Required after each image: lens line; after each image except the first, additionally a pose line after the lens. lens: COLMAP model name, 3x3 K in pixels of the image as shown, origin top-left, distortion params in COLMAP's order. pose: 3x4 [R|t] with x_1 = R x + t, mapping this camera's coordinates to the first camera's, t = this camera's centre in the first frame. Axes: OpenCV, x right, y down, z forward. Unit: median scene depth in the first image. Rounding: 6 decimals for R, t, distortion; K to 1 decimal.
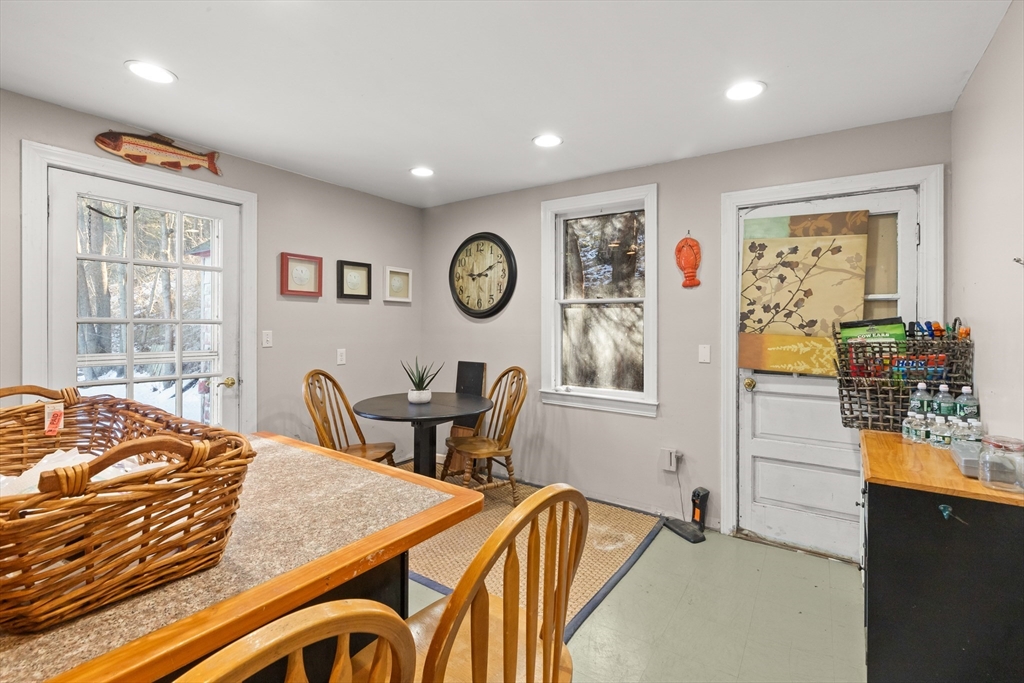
lens RADIAL K [[471.9, 0, 512.2], [0, 471.9, 335.2], [0, 0, 1]] dist [0.005515, 0.000789]
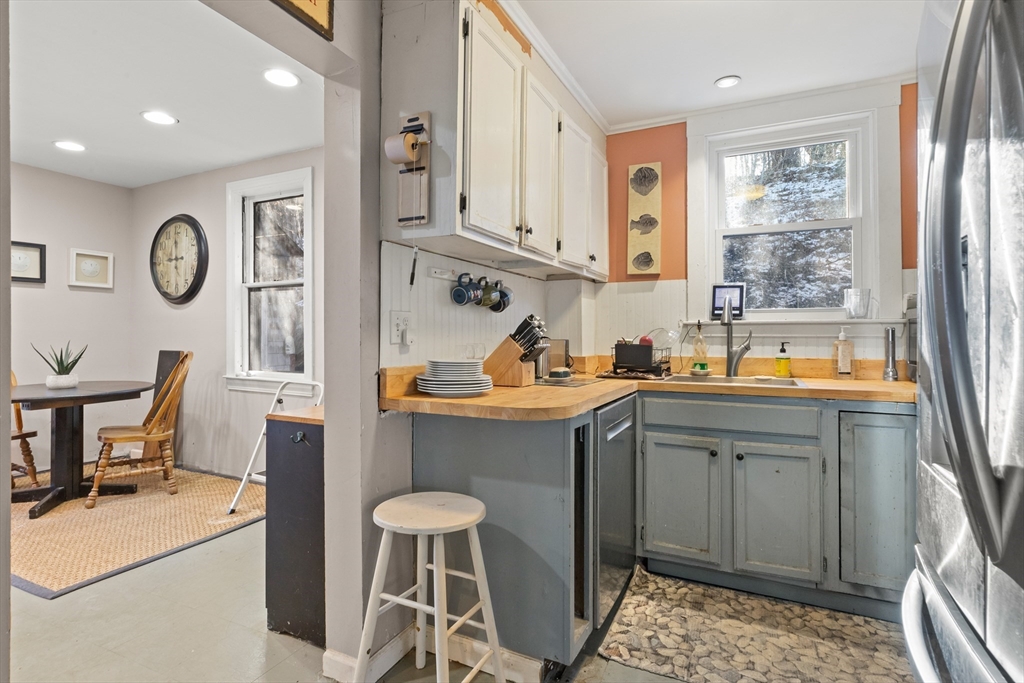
lens RADIAL K [[517.4, 0, 511.4], [0, 517.4, 338.1], [0, 0, 1]] dist [0.002839, 0.000715]
pose [[0.989782, -0.005800, 0.142467, 0.460604], [0.008263, 0.999826, -0.016704, 0.056770], [-0.142346, 0.017710, 0.989659, -0.131587]]
